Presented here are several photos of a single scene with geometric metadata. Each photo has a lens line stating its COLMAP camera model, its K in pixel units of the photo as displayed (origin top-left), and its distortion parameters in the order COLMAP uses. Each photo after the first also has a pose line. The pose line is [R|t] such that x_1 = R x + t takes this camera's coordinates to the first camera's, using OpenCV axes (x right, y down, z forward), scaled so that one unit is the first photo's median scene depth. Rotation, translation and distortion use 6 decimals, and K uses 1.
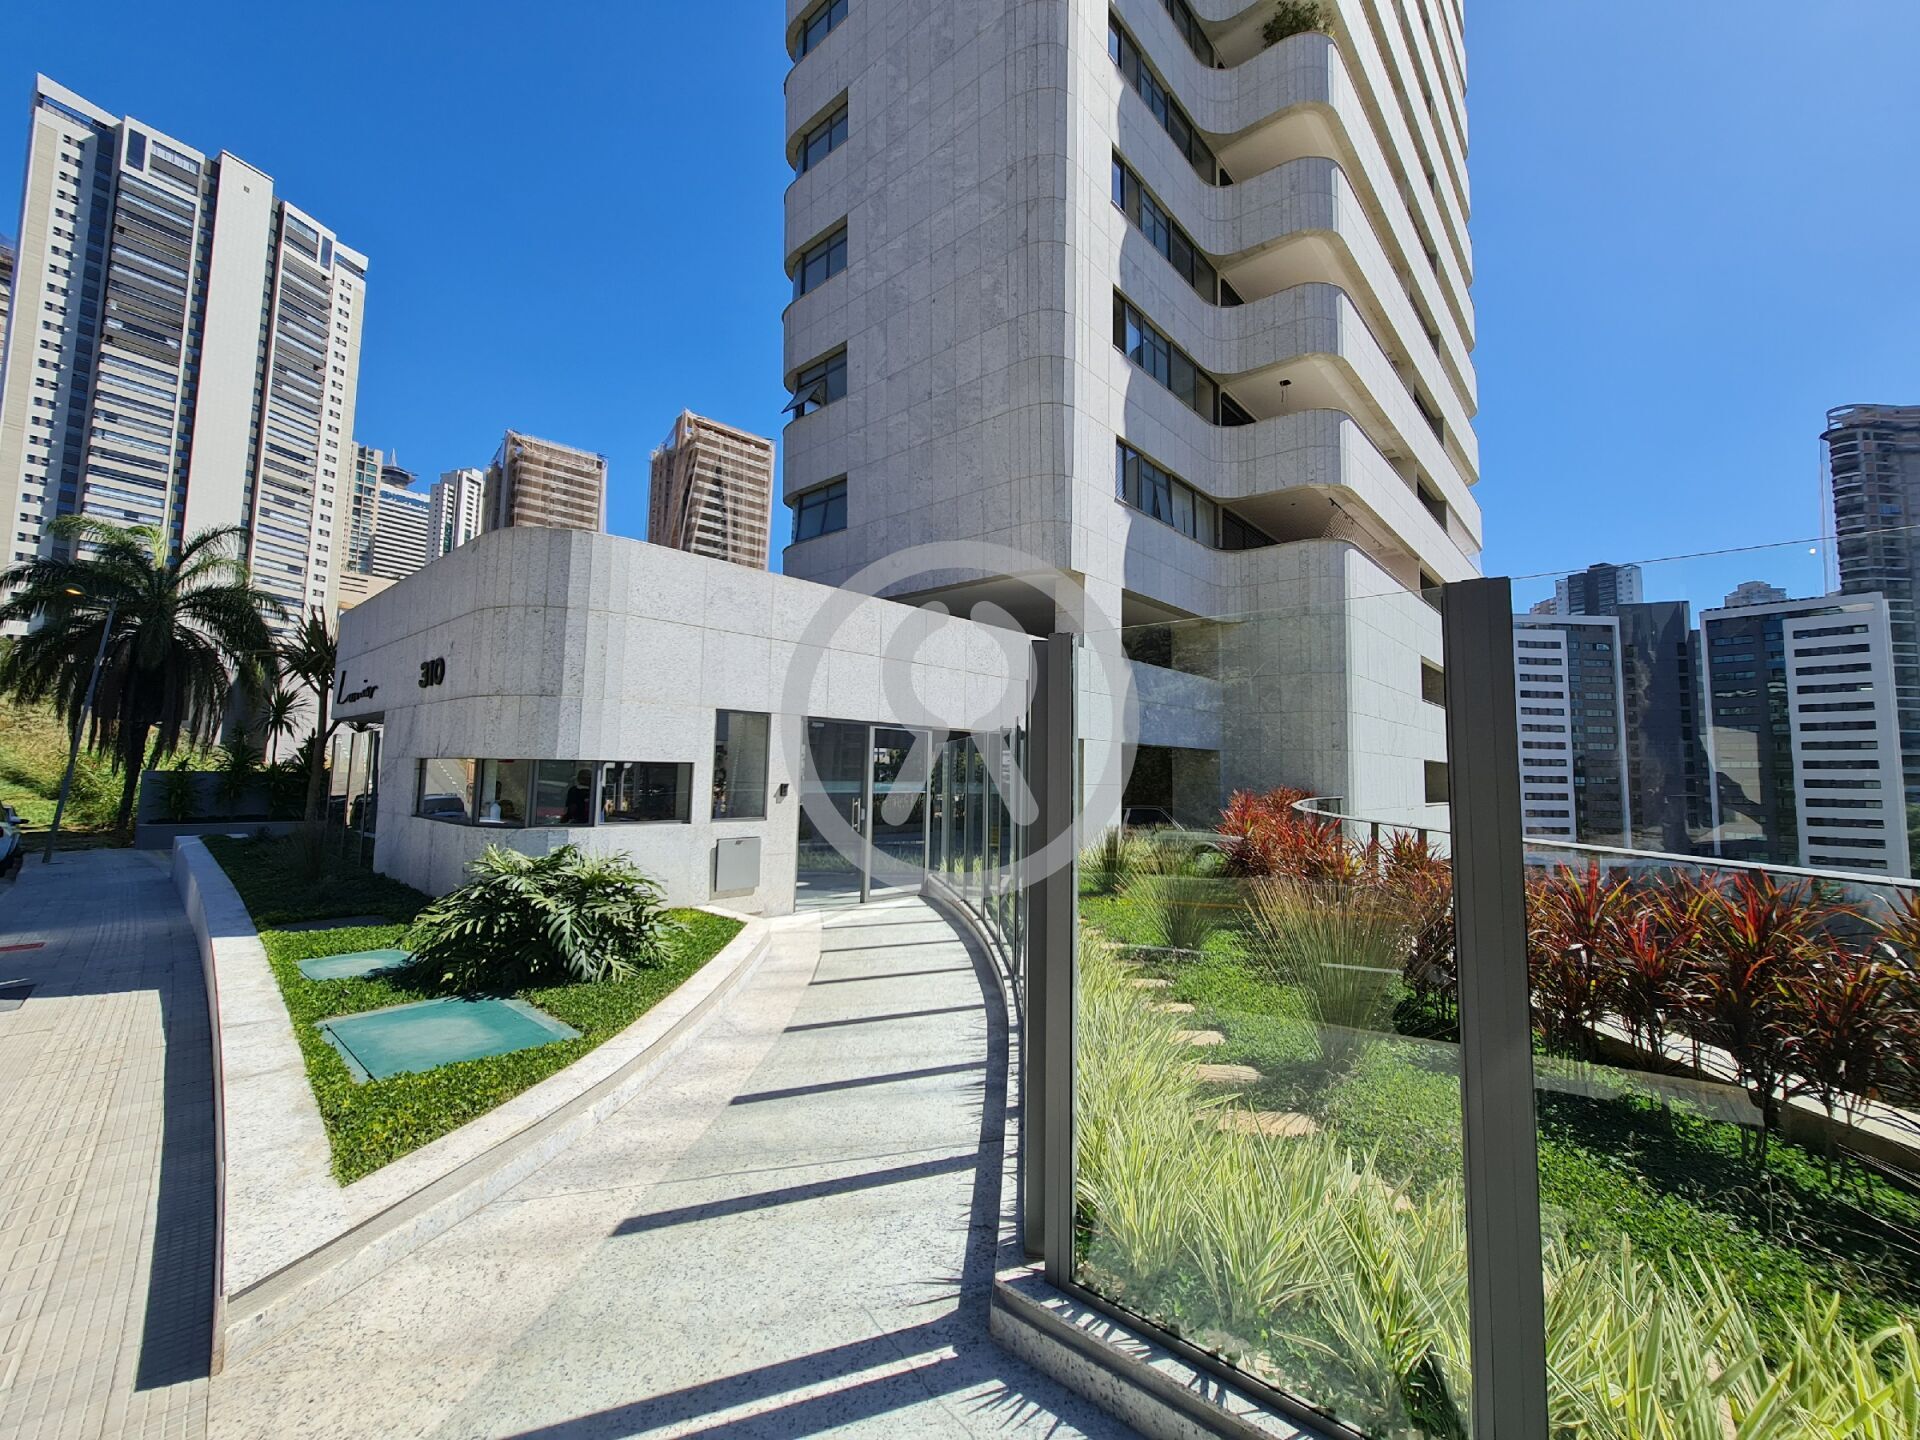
lens RADIAL K [[774.7, 0, 946.5], [0, 774.7, 710.7], [0, 0, 1]] dist [-0.005777, 0.001492]
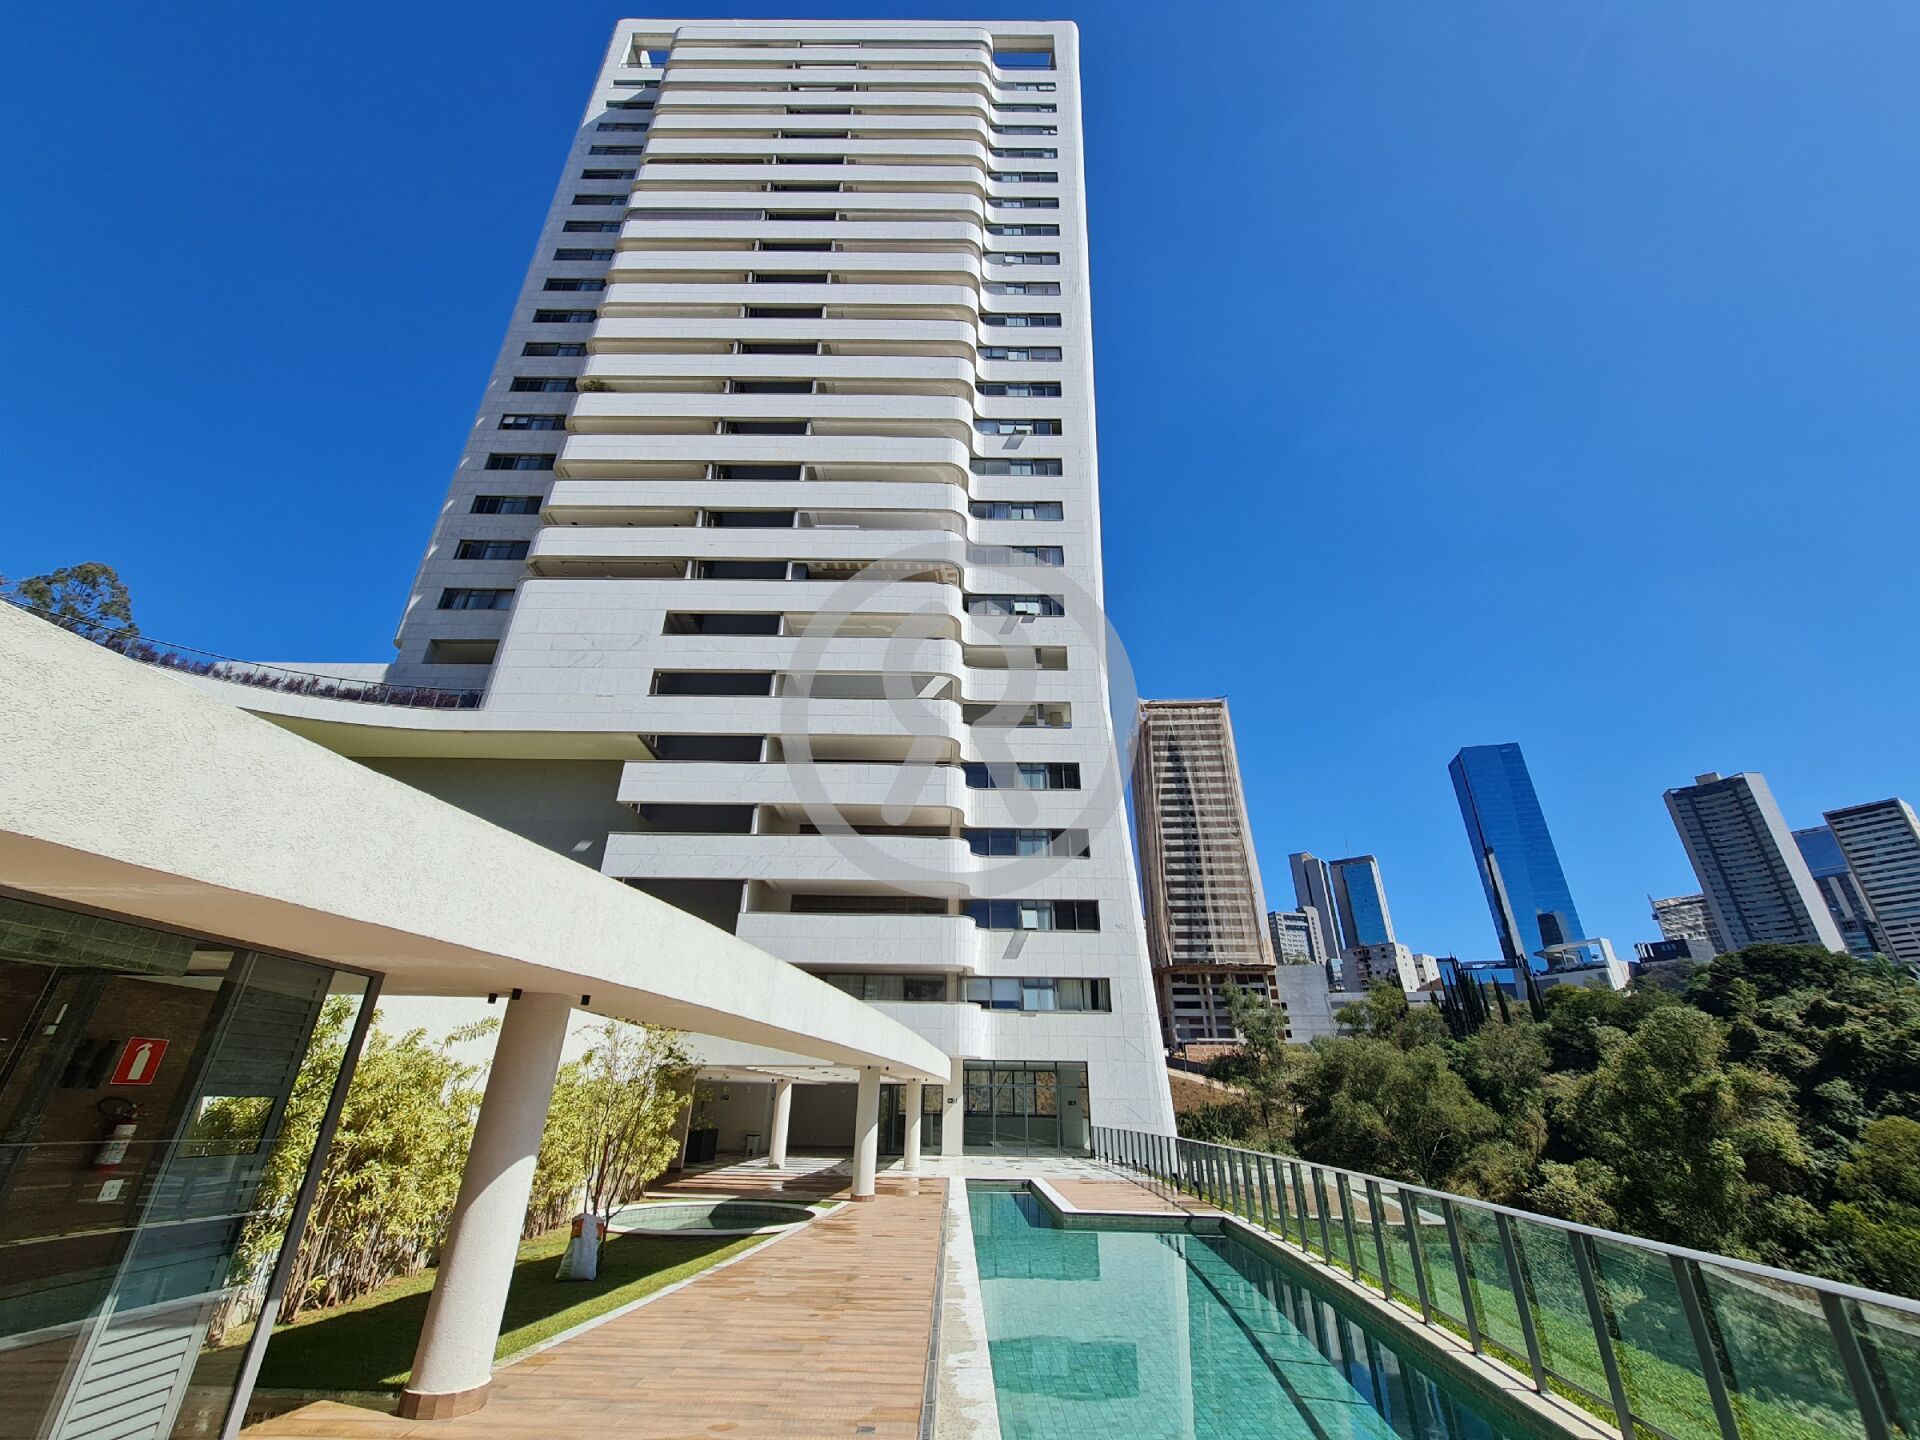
lens RADIAL K [[774.7, 0, 951.0], [0, 774.7, 708.2], [0, 0, 1]] dist [-0.005777, 0.001492]
pose [[0.670117, -0.344696, -0.657365, 0.334685], [0.064859, 0.909436, -0.410755, 0.123022], [0.739417, 0.232618, 0.631785, 0.065430]]
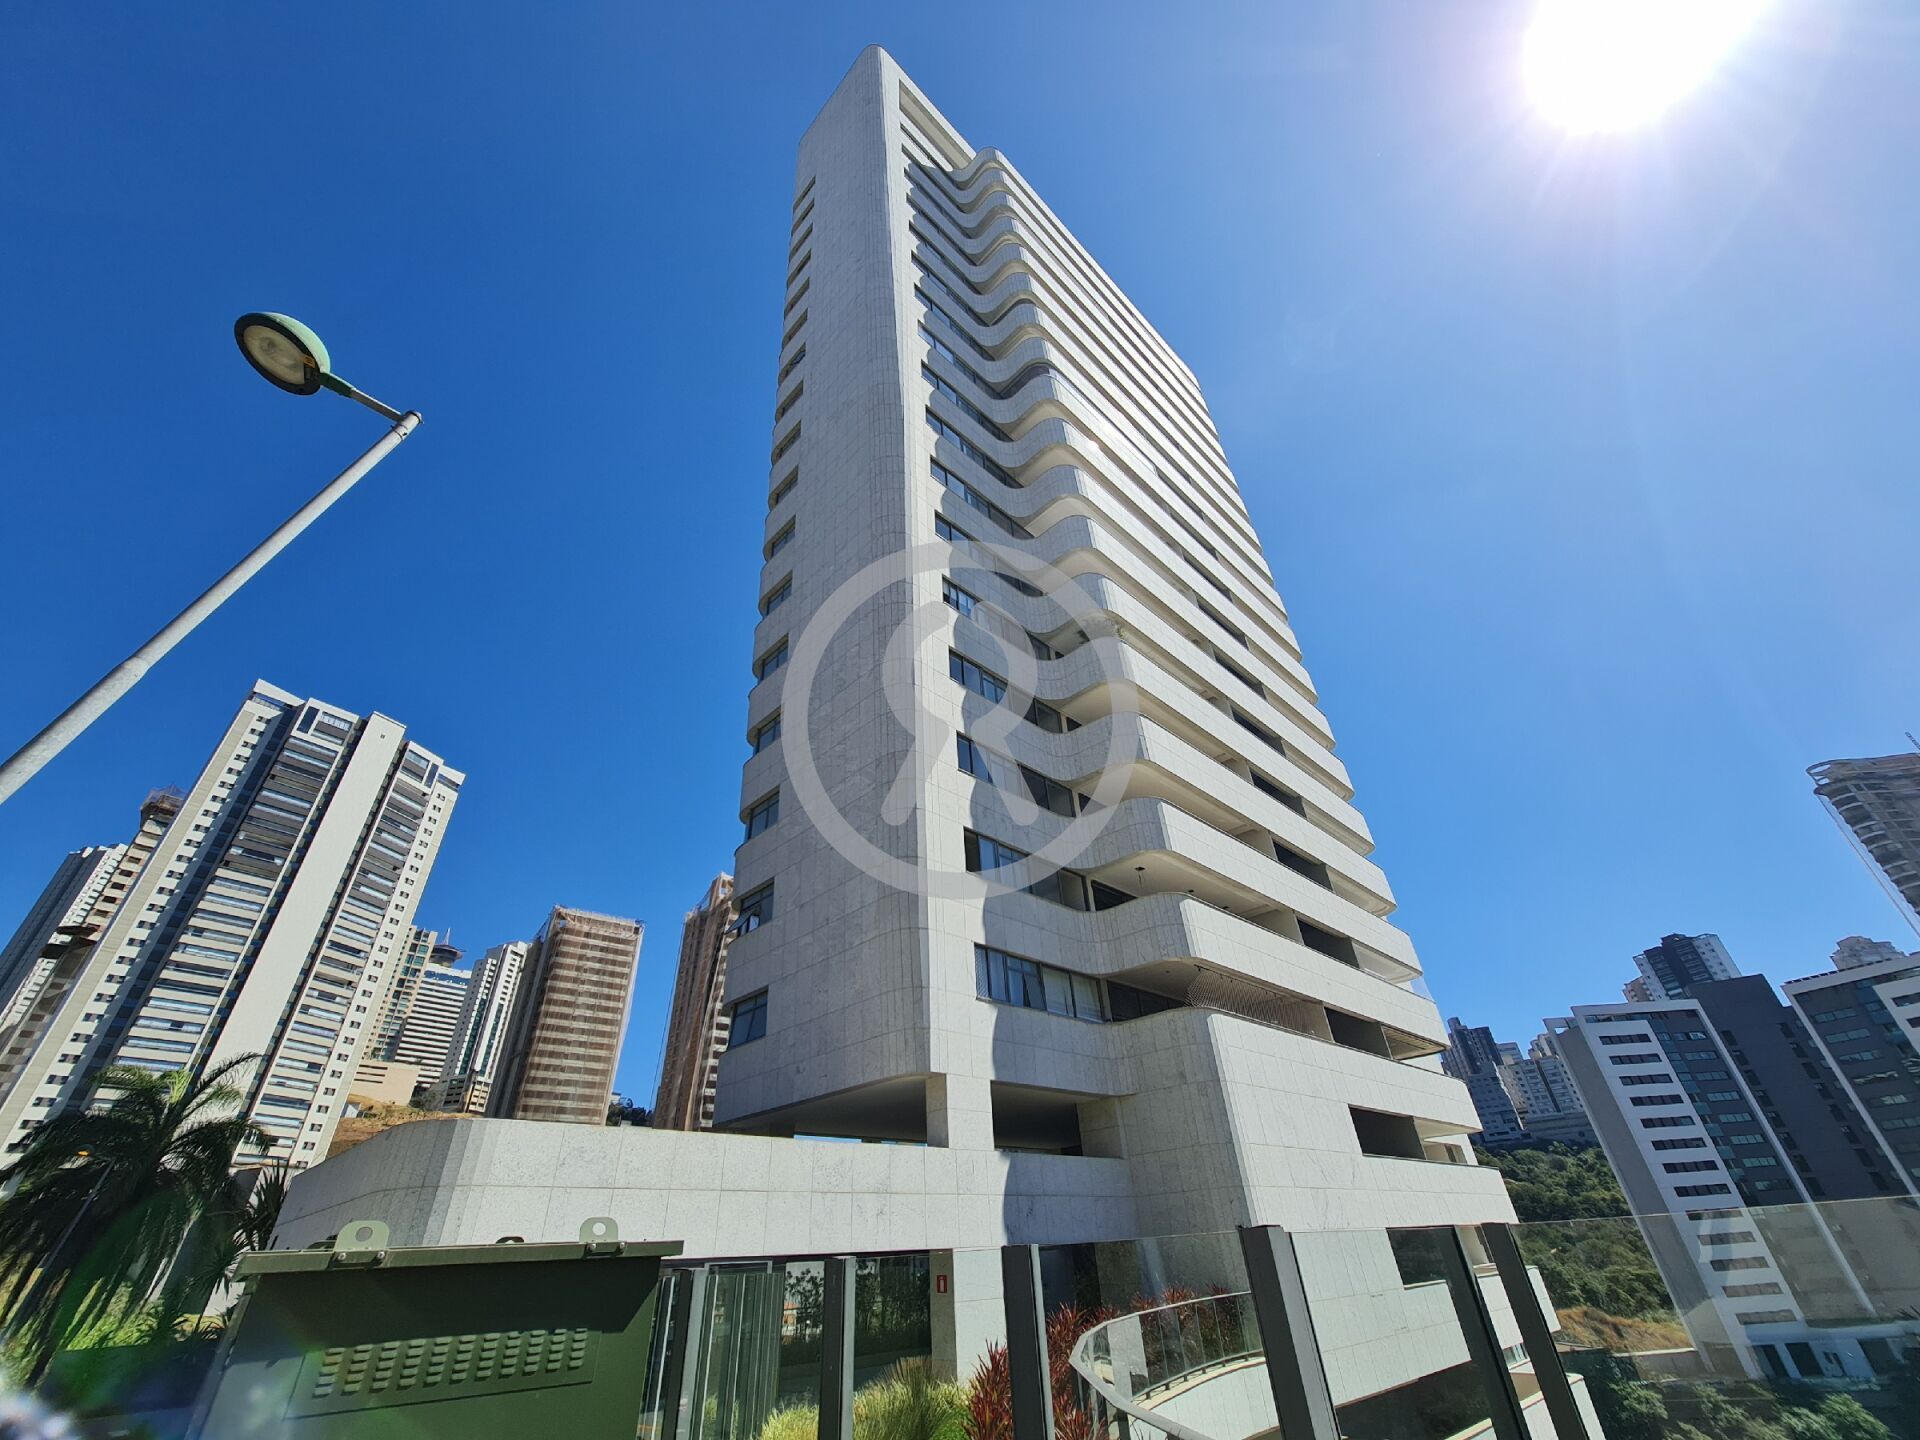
lens RADIAL K [[774.7, 0, 945.9], [0, 774.7, 701.9], [0, 0, 1]] dist [-0.005777, 0.001492]
pose [[0.995001, -0.097518, -0.021502, 0.029946], [0.071910, 0.849102, -0.523312, -0.005281], [0.069290, 0.519150, 0.851870, -0.030507]]
